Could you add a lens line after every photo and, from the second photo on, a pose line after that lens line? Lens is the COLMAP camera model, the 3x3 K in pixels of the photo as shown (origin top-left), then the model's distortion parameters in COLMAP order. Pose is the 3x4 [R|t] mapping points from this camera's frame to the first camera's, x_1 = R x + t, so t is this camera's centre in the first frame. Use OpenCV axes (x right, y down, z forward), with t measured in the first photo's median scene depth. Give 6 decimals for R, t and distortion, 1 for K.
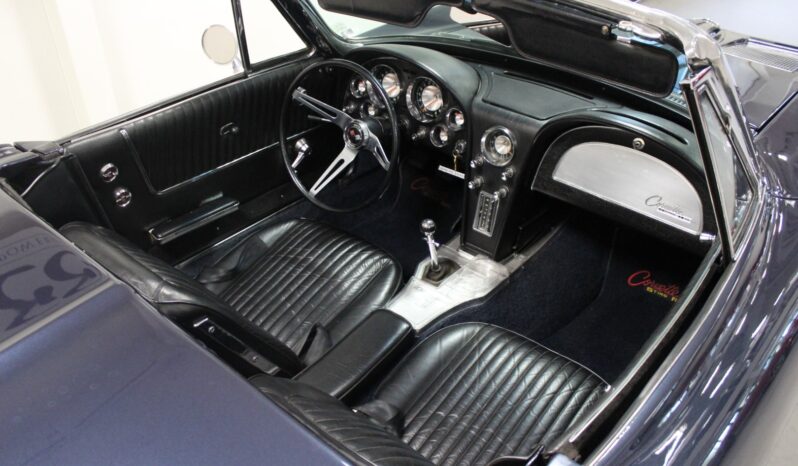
lens RADIAL K [[682.5, 0, 399.0], [0, 682.5, 233.0], [0, 0, 1]] dist [-0.130785, 0.121930]
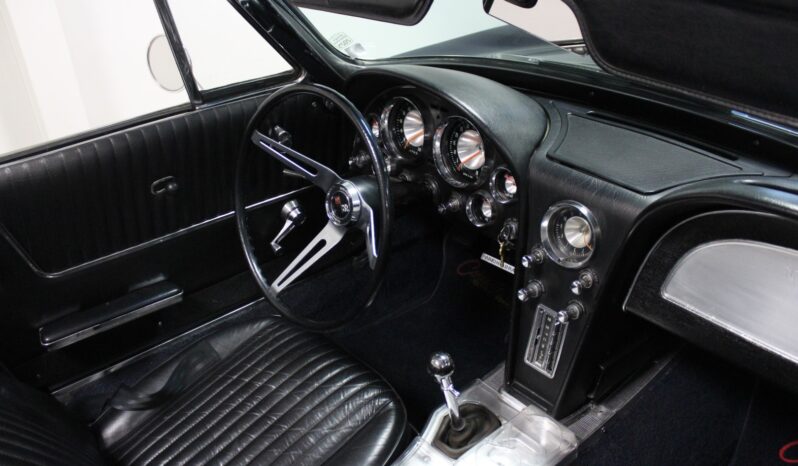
lens RADIAL K [[682.5, 0, 399.0], [0, 682.5, 233.0], [0, 0, 1]] dist [-0.130785, 0.121930]
pose [[0.988296, 0.049986, -0.144126, 0.079828], [-0.059427, 0.996307, -0.061966, -0.079026], [0.140497, 0.069806, 0.987617, 0.373600]]
